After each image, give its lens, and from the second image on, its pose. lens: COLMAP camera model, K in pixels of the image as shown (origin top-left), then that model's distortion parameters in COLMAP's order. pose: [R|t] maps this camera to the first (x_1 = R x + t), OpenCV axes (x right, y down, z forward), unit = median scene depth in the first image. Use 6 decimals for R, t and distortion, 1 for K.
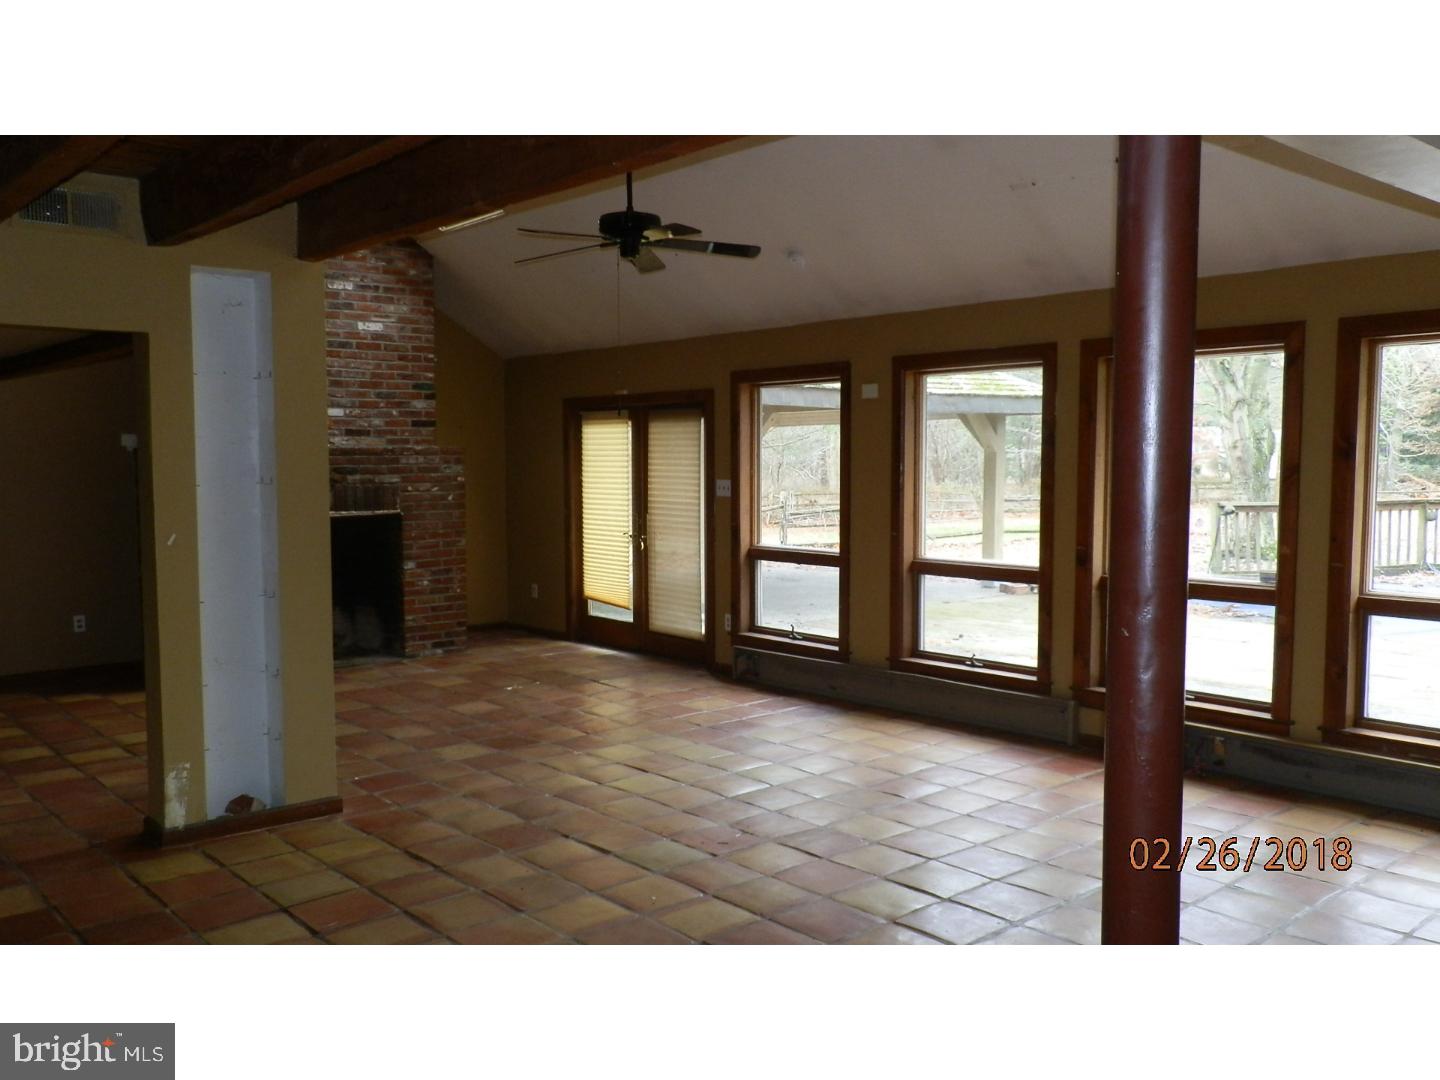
lens RADIAL K [[1193.1, 0, 721.8], [0, 1193.1, 540.0], [0, 0, 1]] dist [-0.012709, 0.000613]
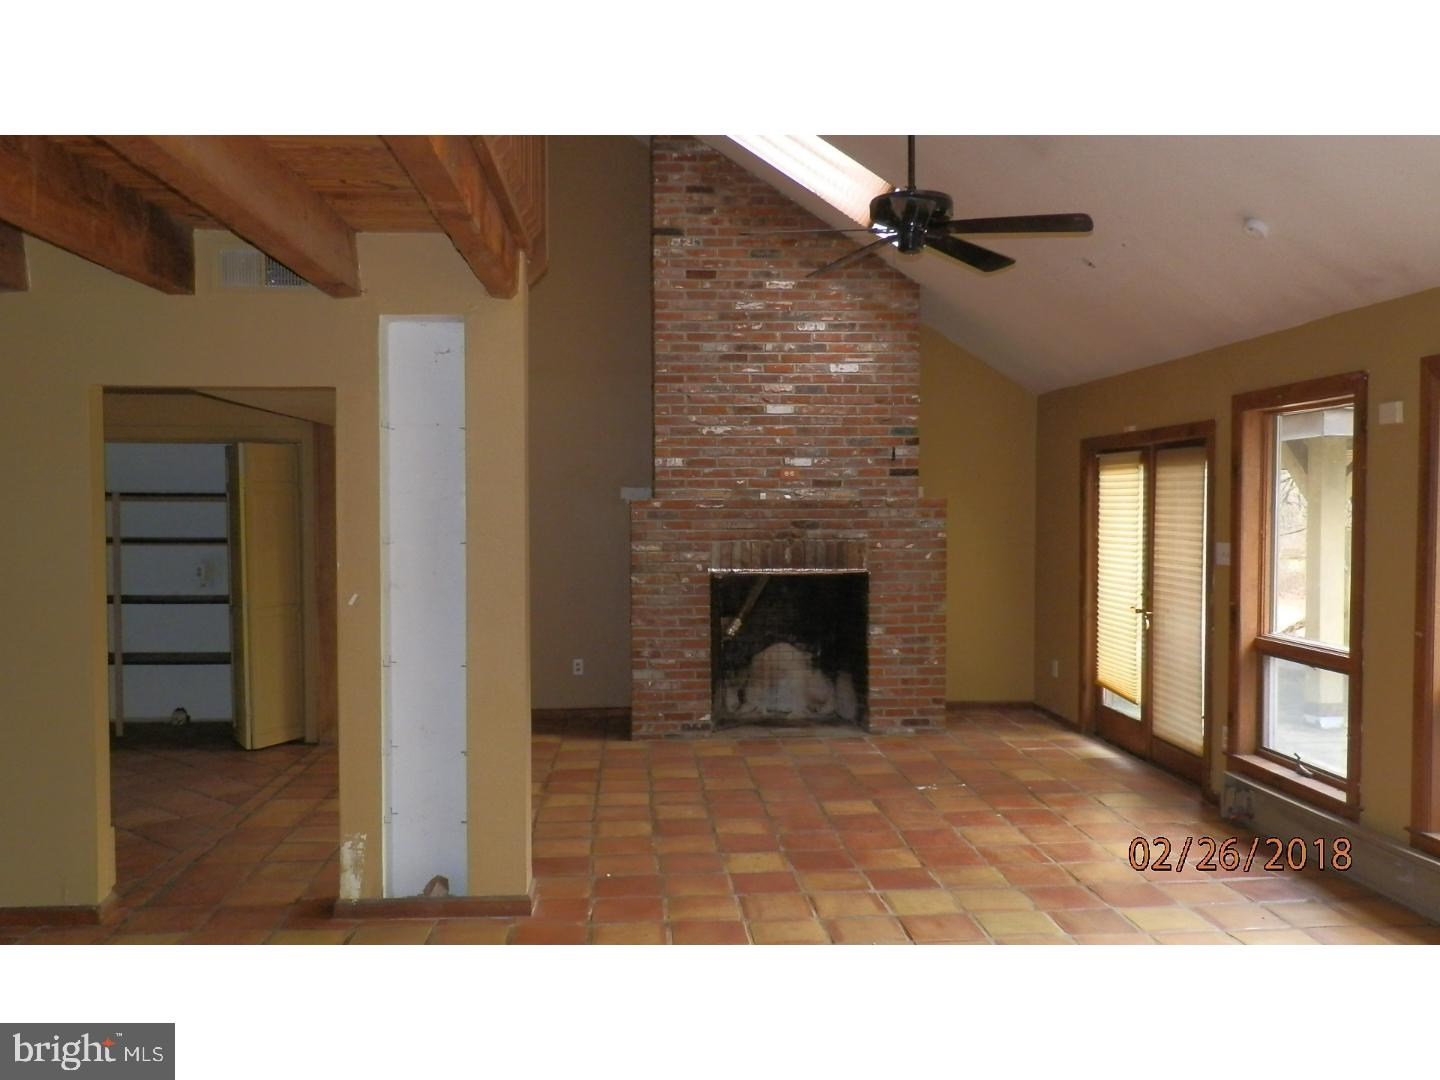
lens RADIAL K [[1193.1, 0, 719.2], [0, 1193.1, 539.3], [0, 0, 1]] dist [-0.012709, 0.000613]
pose [[0.795753, 0.017558, -0.605367, 0.186274], [-0.042028, 0.998771, -0.026278, -0.018825], [0.604162, 0.046354, 0.795512, 0.213811]]
